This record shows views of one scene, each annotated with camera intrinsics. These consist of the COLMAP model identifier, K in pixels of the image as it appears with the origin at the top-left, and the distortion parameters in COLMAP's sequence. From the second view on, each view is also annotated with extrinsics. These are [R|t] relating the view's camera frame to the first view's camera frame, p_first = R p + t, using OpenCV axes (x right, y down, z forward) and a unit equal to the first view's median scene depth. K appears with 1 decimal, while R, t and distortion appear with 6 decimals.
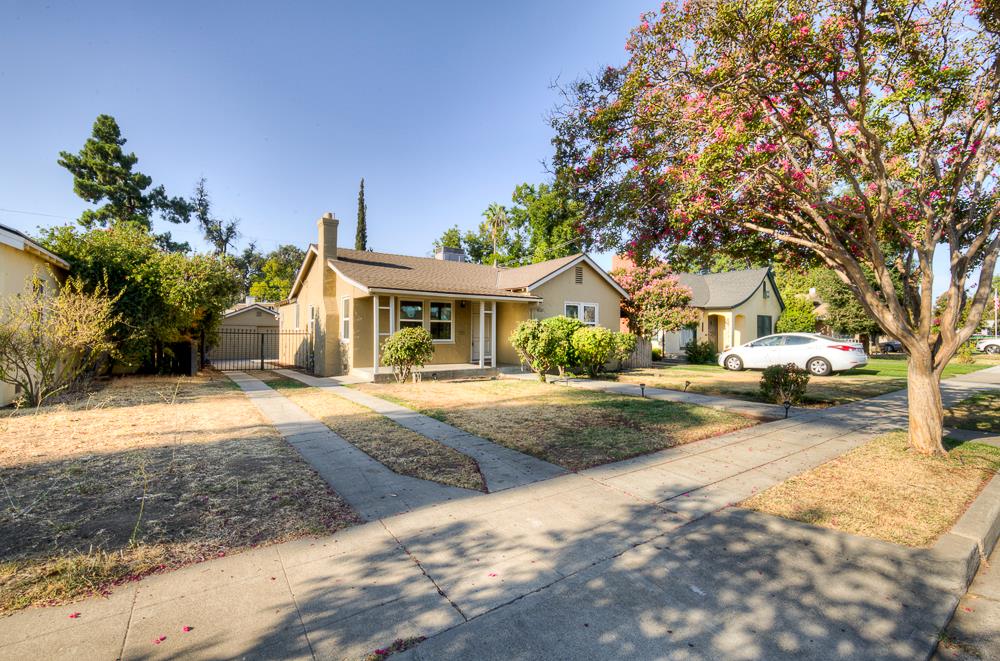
lens RADIAL K [[442.1, 0, 504.9], [0, 442.1, 324.2], [0, 0, 1]] dist [-0.003660, 0.003272]
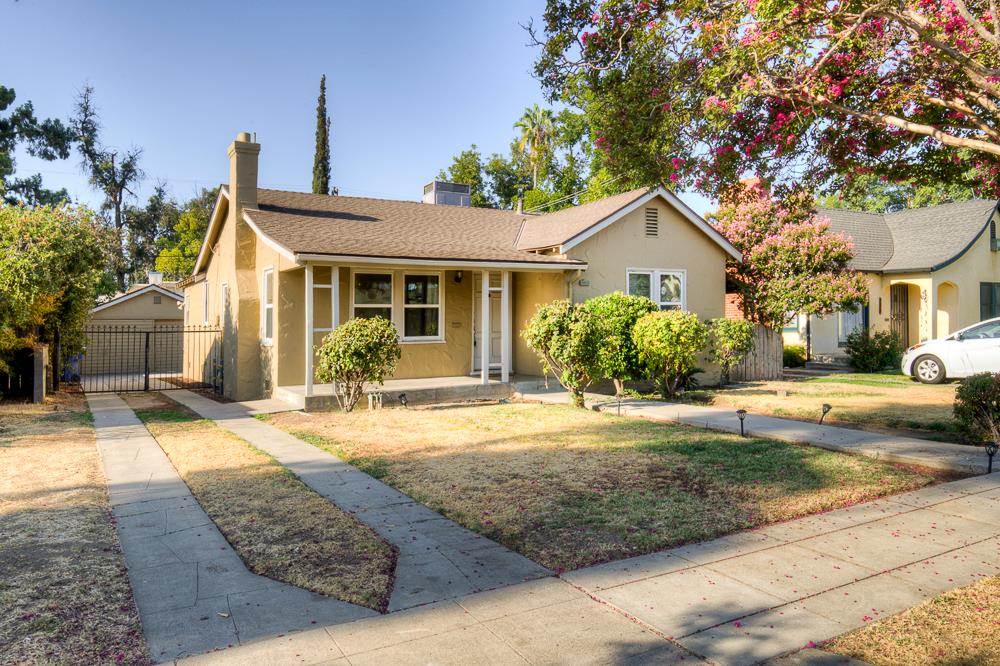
lens RADIAL K [[733.3, 0, 517.6], [0, 733.3, 294.0], [0, 0, 1]] dist [0.016816, -0.025251]
pose [[0.996128, -0.023318, -0.084767, 0.071466], [0.021724, 0.999570, -0.019675, -0.000433], [0.085190, 0.017757, 0.996207, 0.025102]]
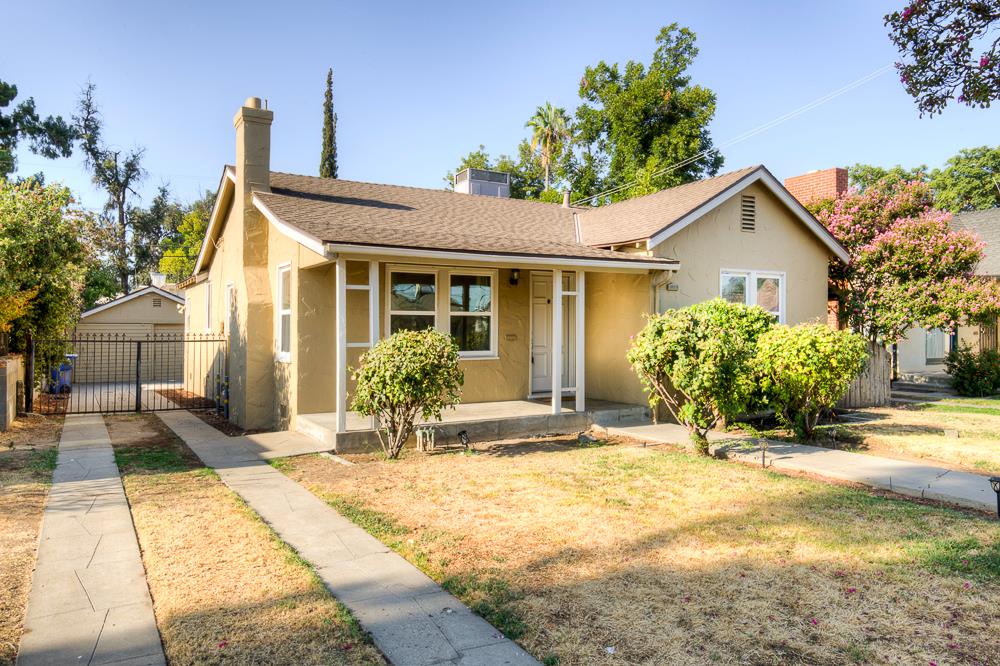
lens RADIAL K [[733.3, 0, 491.1], [0, 733.3, 316.1], [0, 0, 1]] dist [0.016816, -0.025251]
pose [[0.992660, -0.011068, -0.120430, -0.025292], [0.011401, 0.999933, 0.002081, -0.005449], [0.120399, -0.003439, 0.992720, 0.213145]]
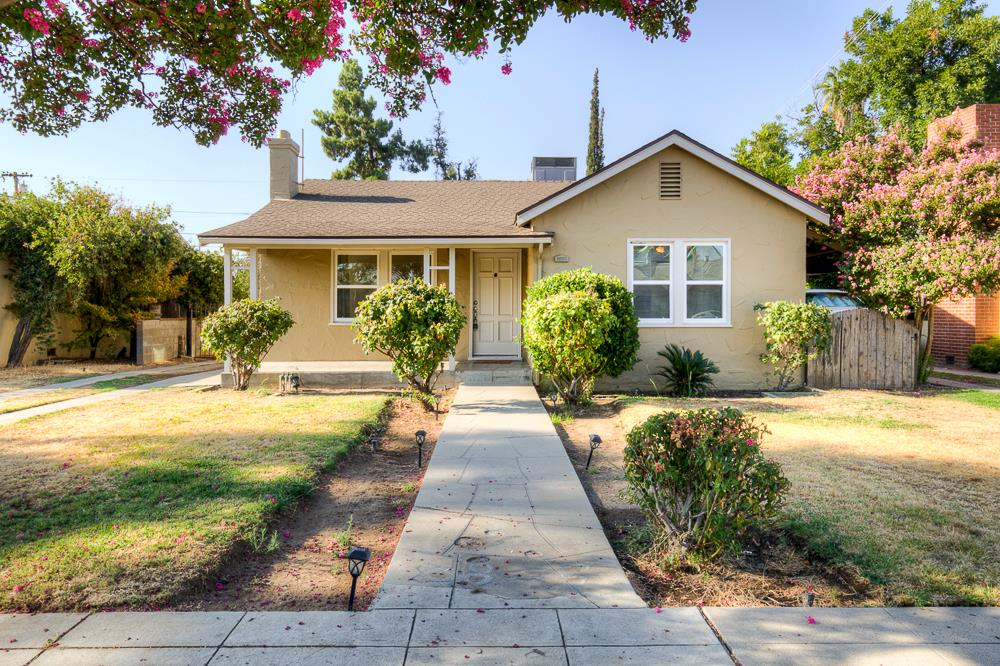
lens RADIAL K [[676.0, 0, 484.1], [0, 676.0, 306.6], [0, 0, 1]] dist [0.025300, -0.011204]
pose [[0.801983, -0.007046, -0.597305, 0.490230], [0.019118, 0.999721, 0.013877, 0.009850], [0.597040, -0.022549, 0.801894, 0.361184]]
